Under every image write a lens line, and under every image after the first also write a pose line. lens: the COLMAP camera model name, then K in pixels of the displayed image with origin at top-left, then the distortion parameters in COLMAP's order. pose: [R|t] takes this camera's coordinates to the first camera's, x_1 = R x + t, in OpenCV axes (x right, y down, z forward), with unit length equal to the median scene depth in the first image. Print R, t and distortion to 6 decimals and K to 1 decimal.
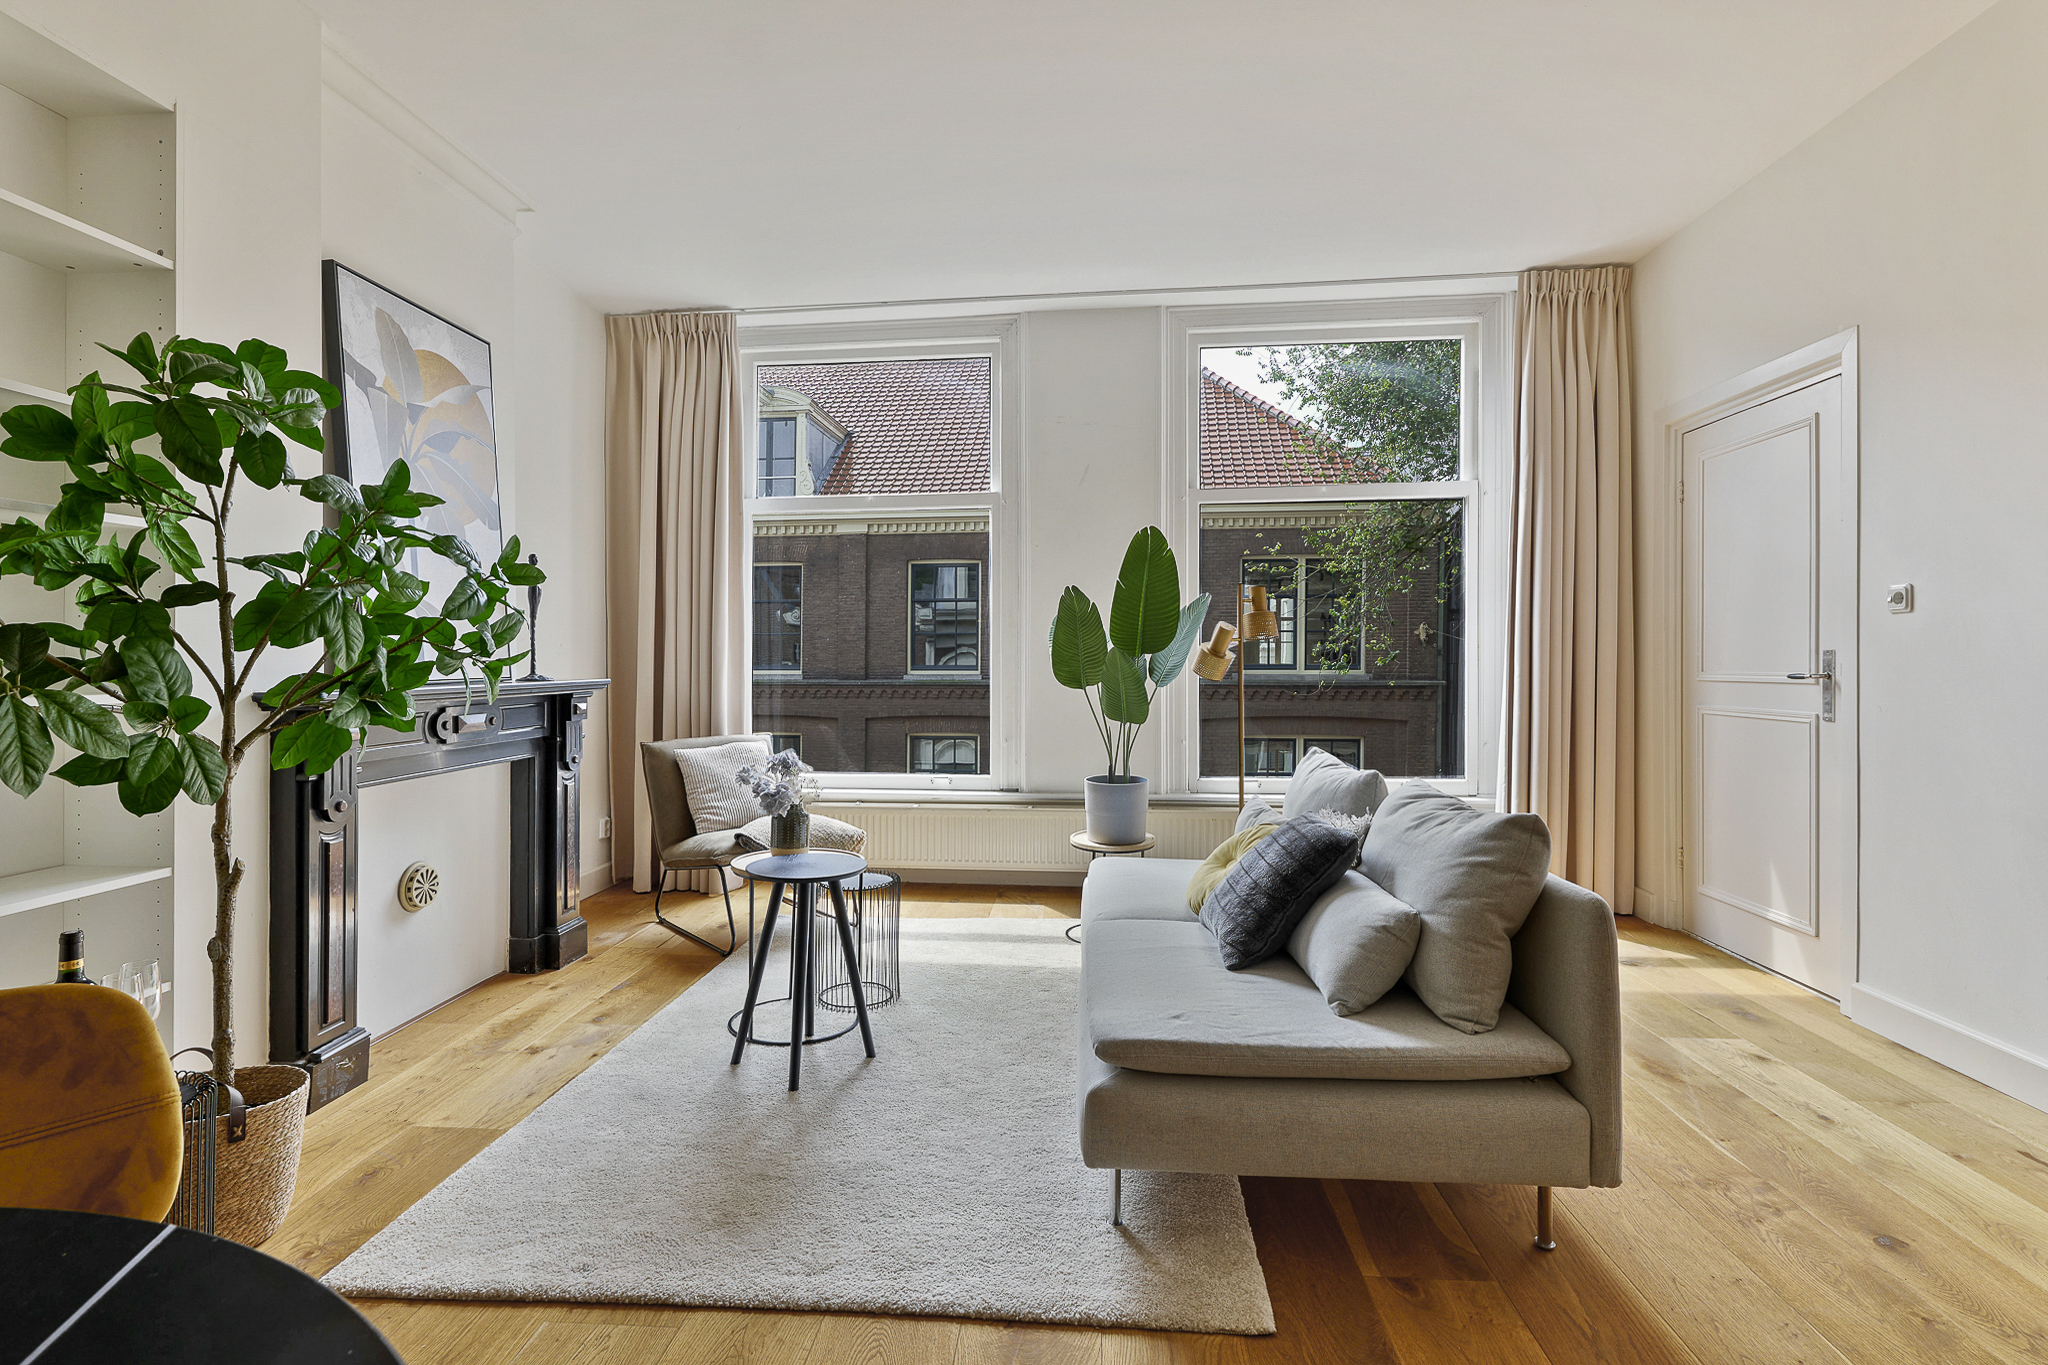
lens RADIAL K [[1014.6, 0, 977.2], [0, 1014.6, 684.3], [0, 0, 1]] dist [0.001146, -0.000743]
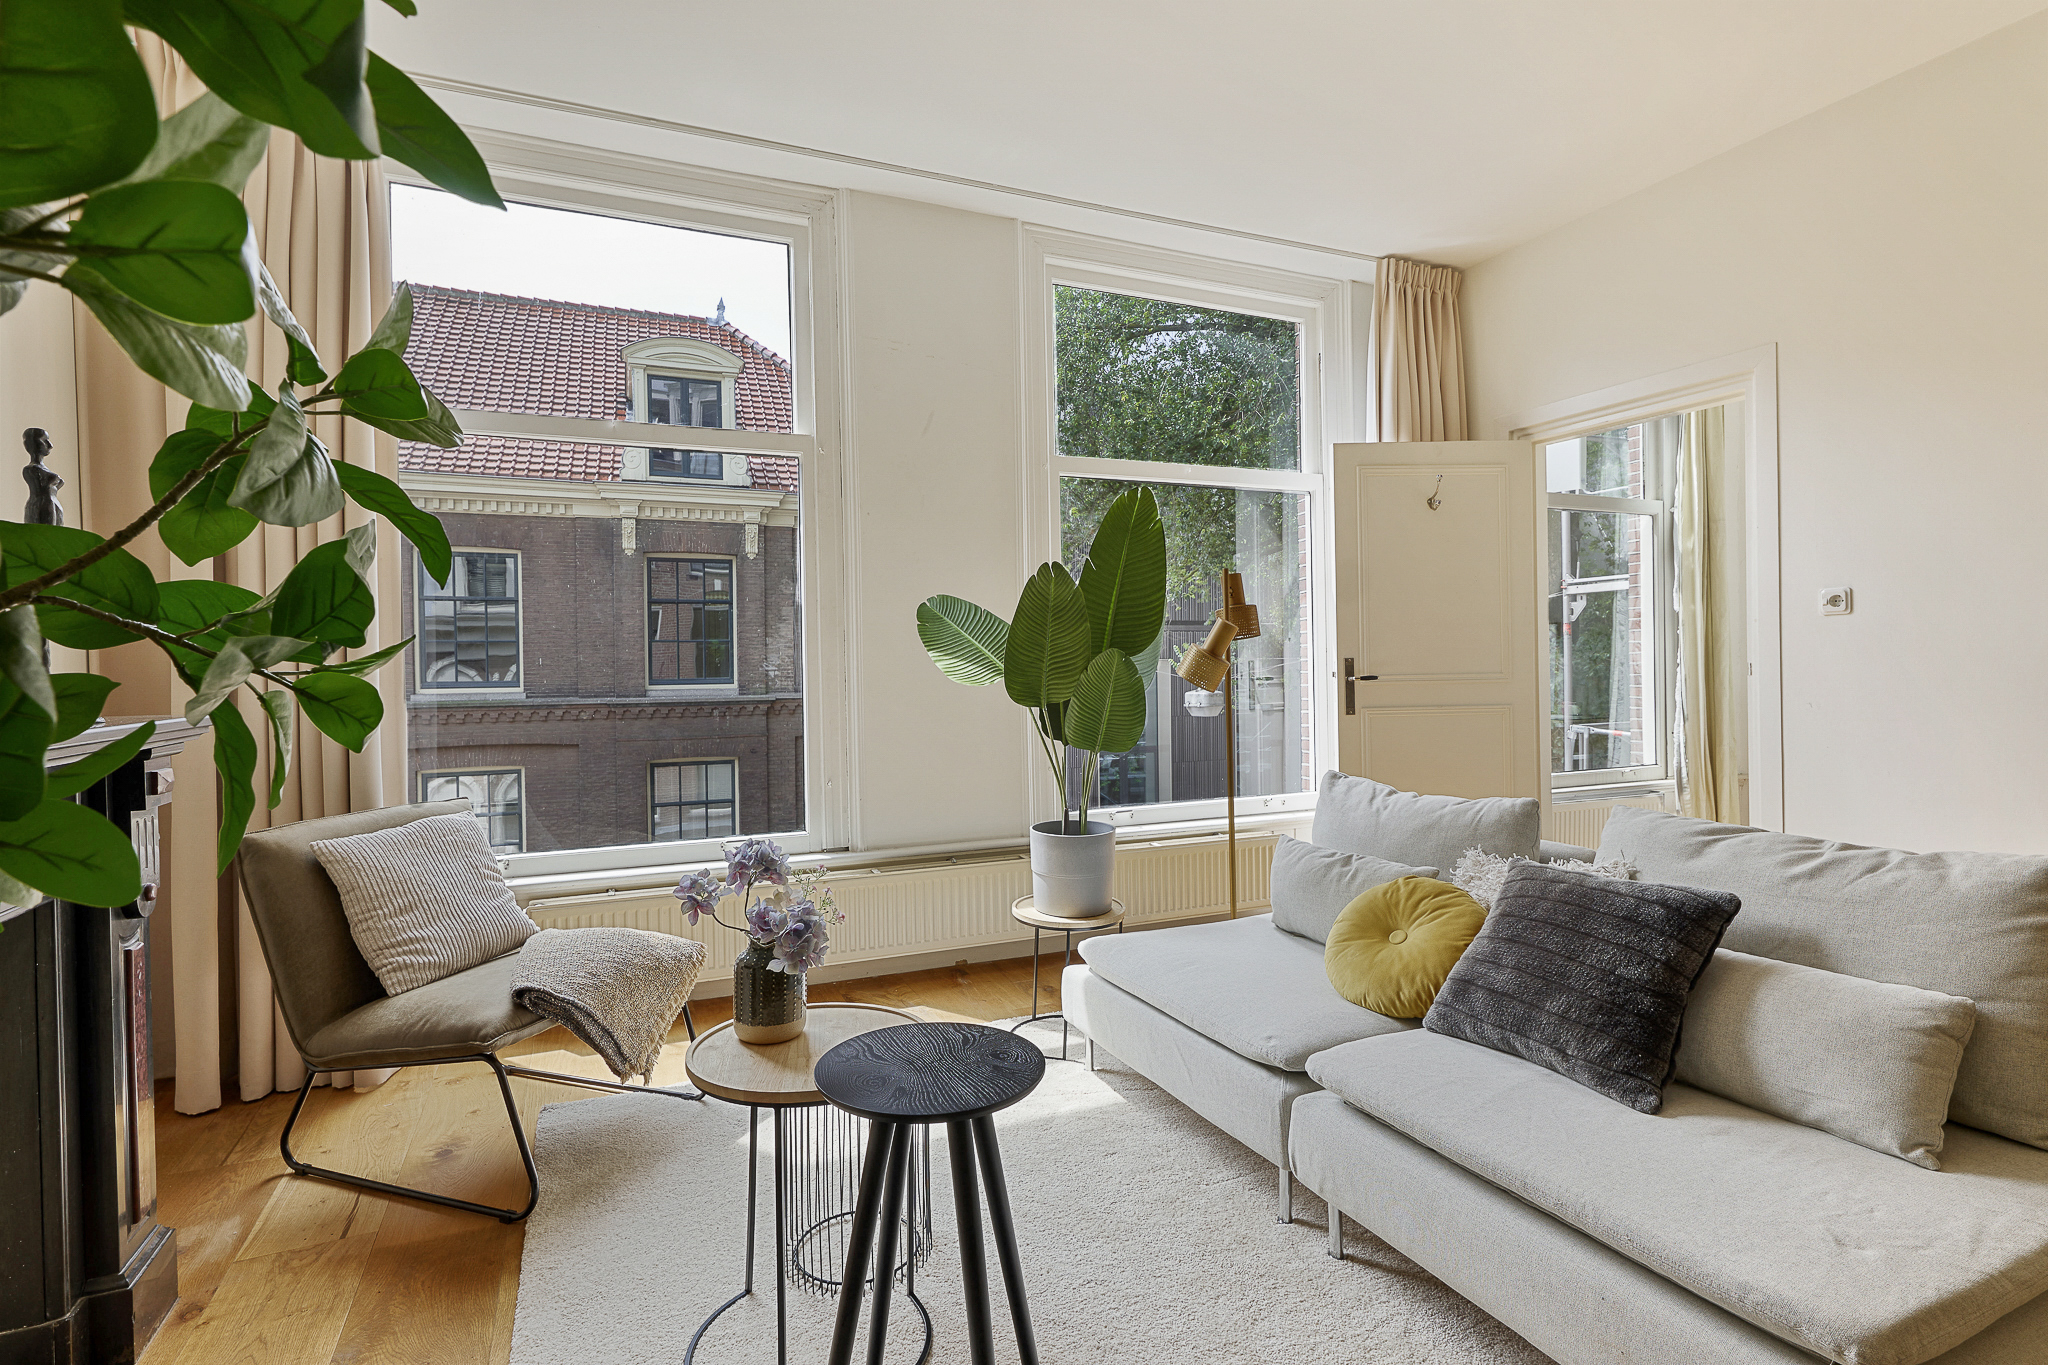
lens RADIAL K [[1014.6, 0, 977.2], [0, 1014.6, 684.3], [0, 0, 1]] dist [0.001146, -0.000743]
pose [[0.859365, -0.016810, 0.511087, -0.289298], [0.022895, 0.999722, -0.005613, -0.008197], [-0.510851, 0.016525, 0.859511, 0.383803]]
